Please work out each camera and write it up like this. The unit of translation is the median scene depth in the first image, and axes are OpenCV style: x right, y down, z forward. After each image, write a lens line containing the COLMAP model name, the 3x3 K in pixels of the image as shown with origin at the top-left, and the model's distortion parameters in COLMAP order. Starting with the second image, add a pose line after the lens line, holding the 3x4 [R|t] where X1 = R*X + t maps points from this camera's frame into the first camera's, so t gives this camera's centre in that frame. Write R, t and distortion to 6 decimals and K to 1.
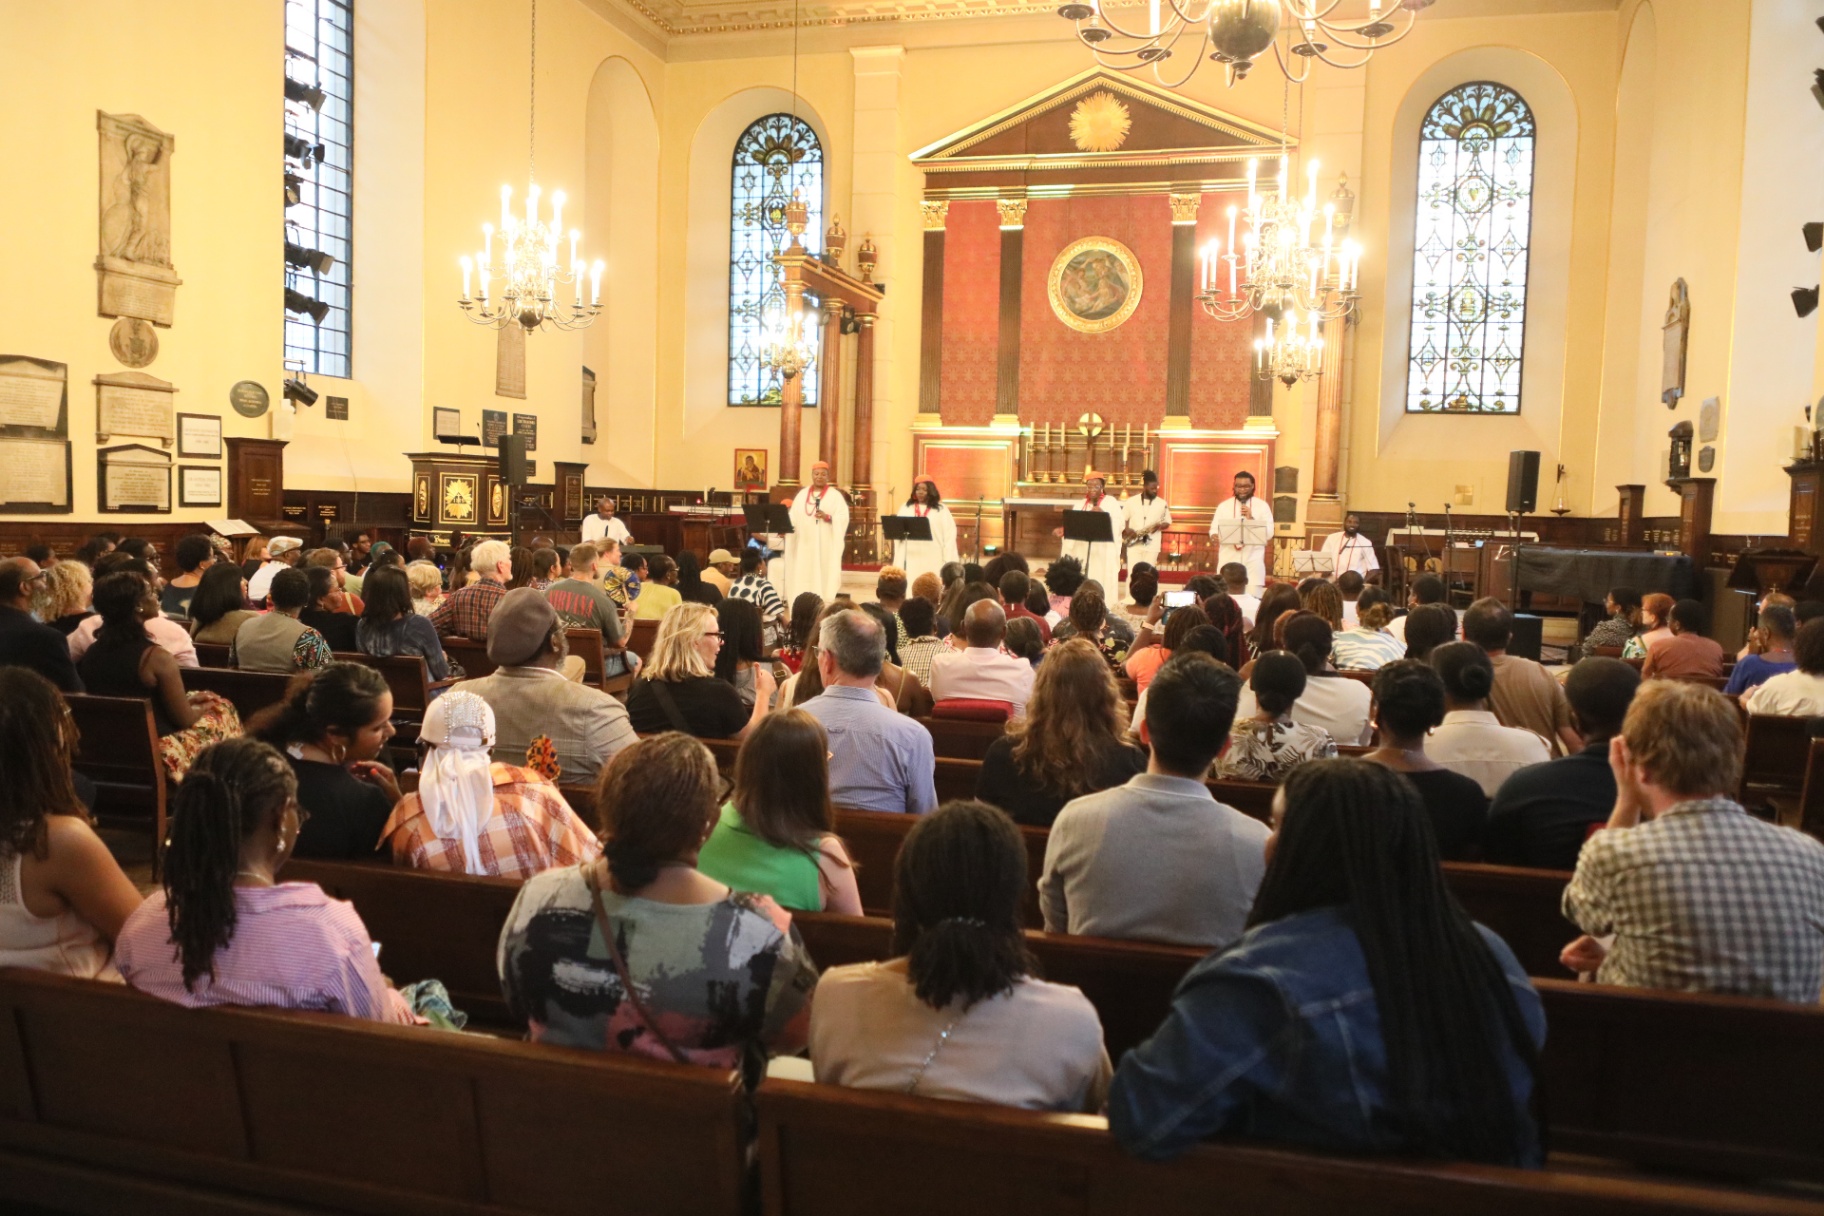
lens RADIAL K [[1446.6, 0, 912.0], [0, 1446.6, 608.0], [0, 0, 1]] dist [-0.001253, 0.007658]
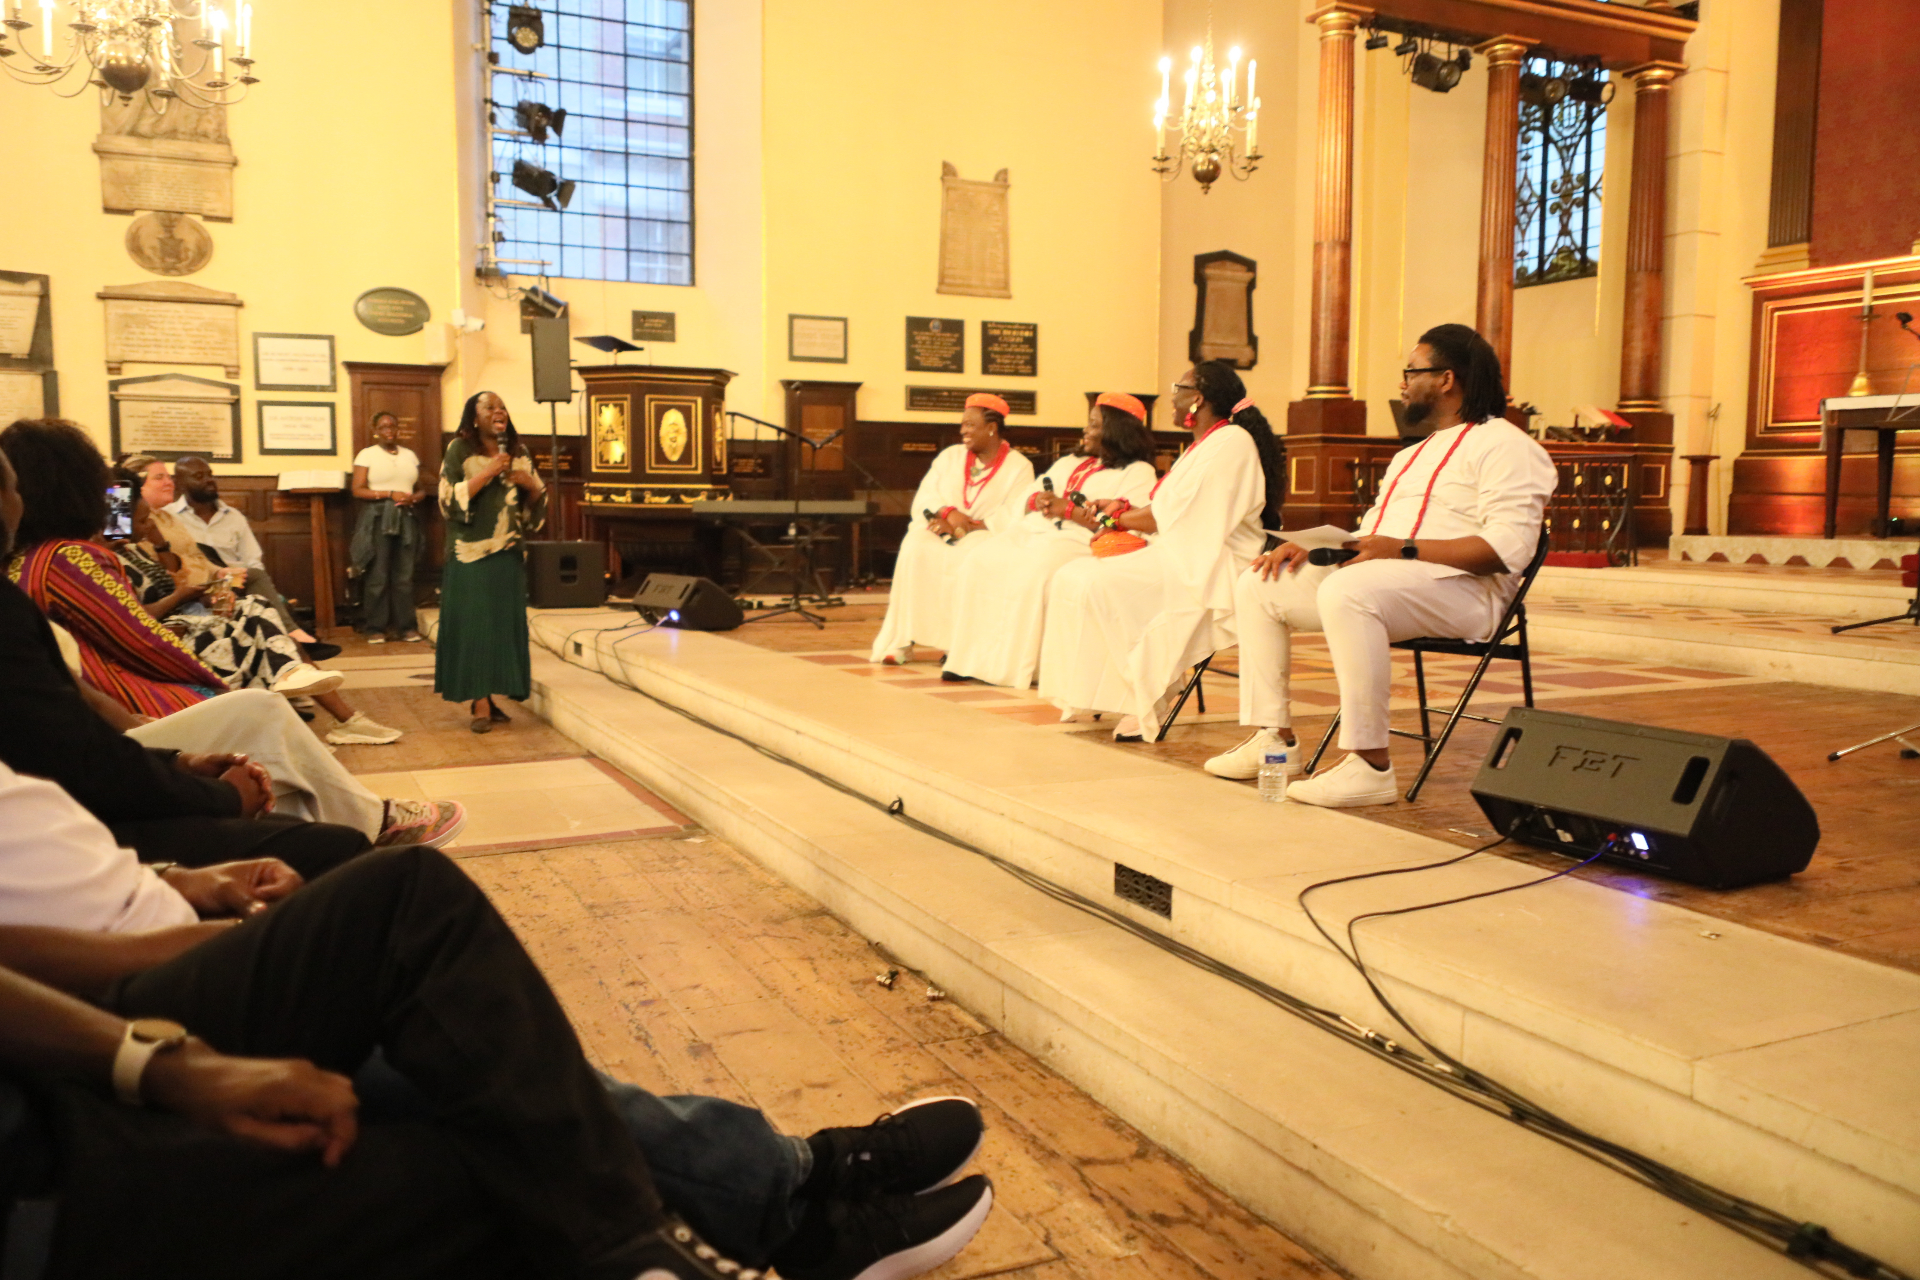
lens RADIAL K [[1522.7, 0, 960.0], [0, 1522.7, 640.0], [0, 0, 1]] dist [-0.001253, 0.007658]
pose [[0.660792, 0.047023, -0.749095, 0.248573], [-0.039350, 0.998833, 0.027989, -0.005548], [0.749537, 0.010982, 0.661871, 0.511937]]
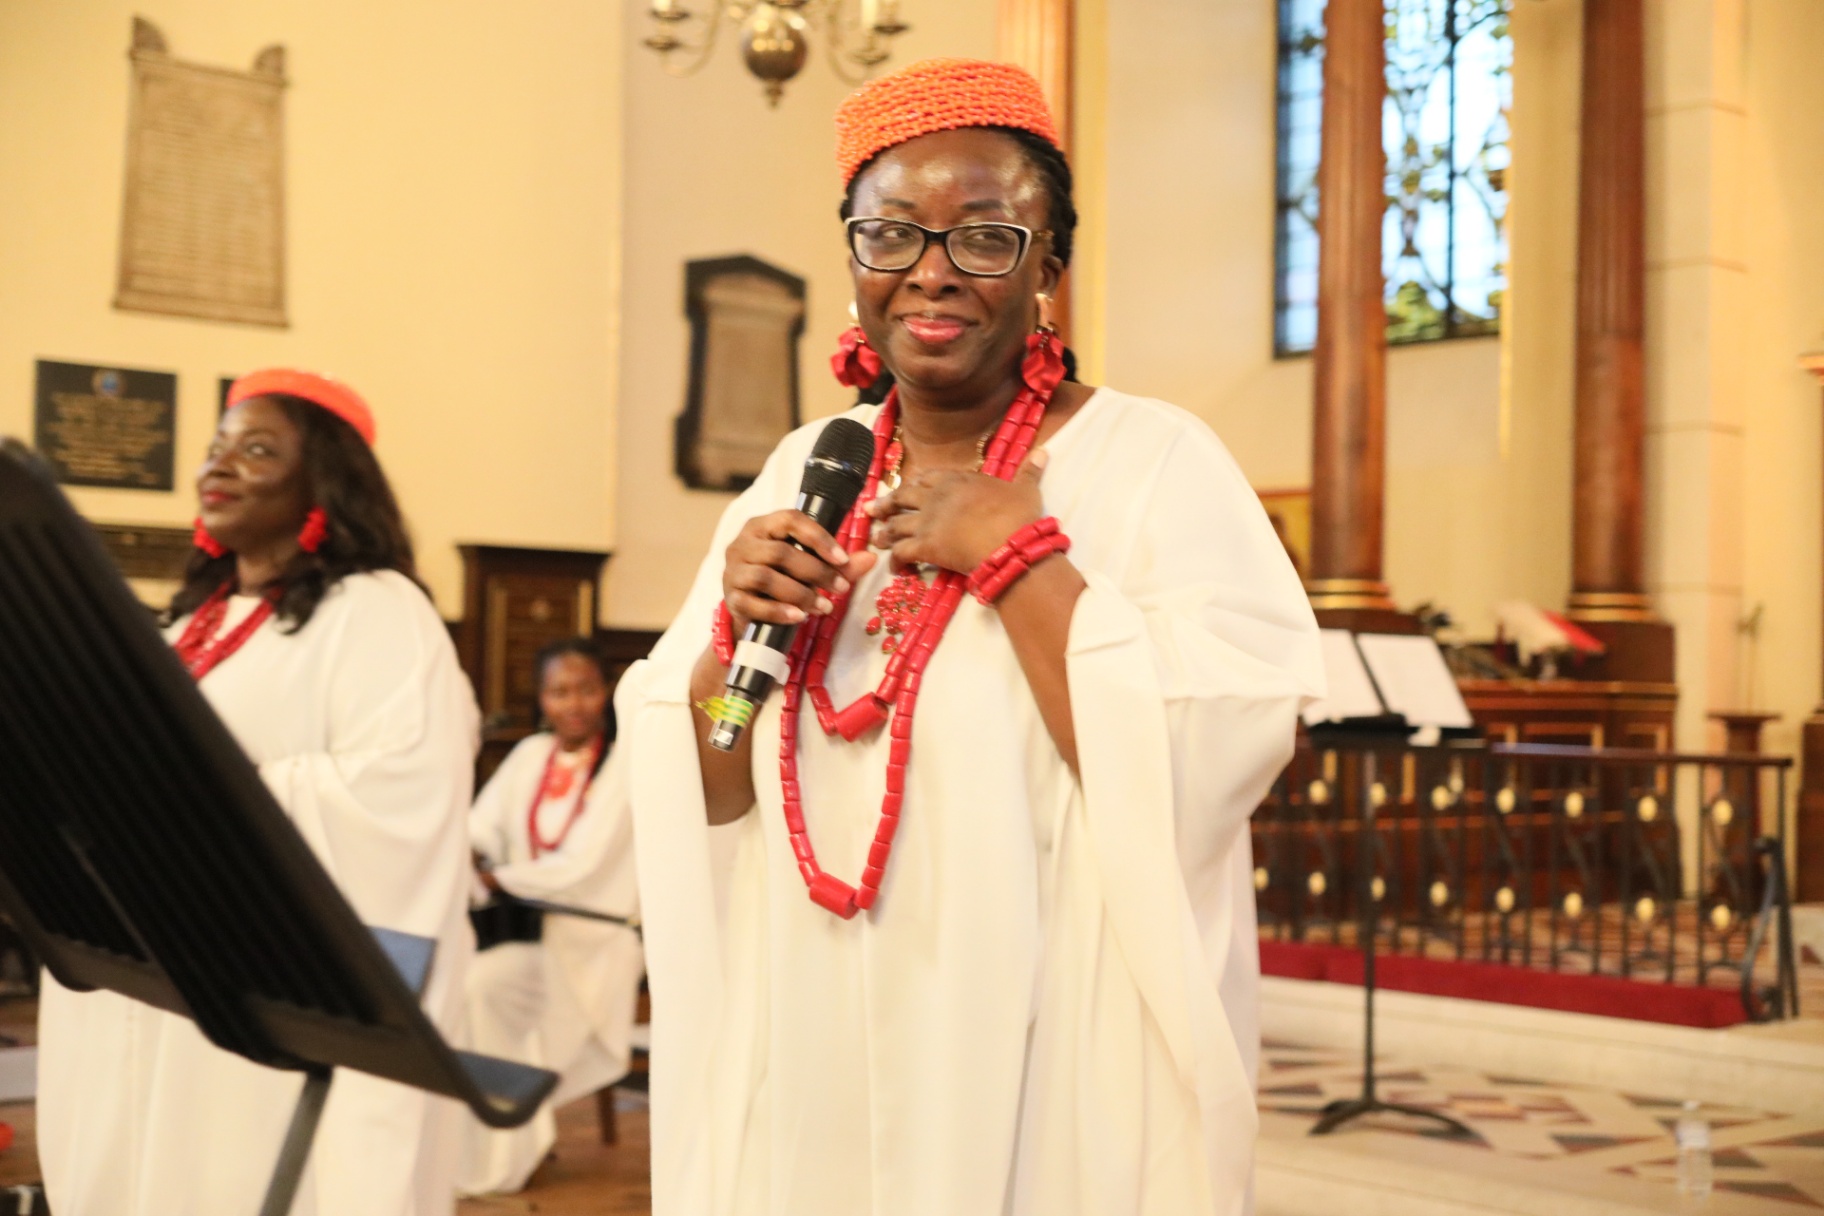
lens RADIAL K [[2643.5, 0, 912.0], [0, 2643.5, 608.0], [0, 0, 1]] dist [0.043576, -0.065442]
pose [[0.835566, -0.028746, -0.548637, 0.134519], [-0.032274, 0.994337, -0.101252, -0.036322], [0.548441, 0.102310, 0.829907, 0.617012]]
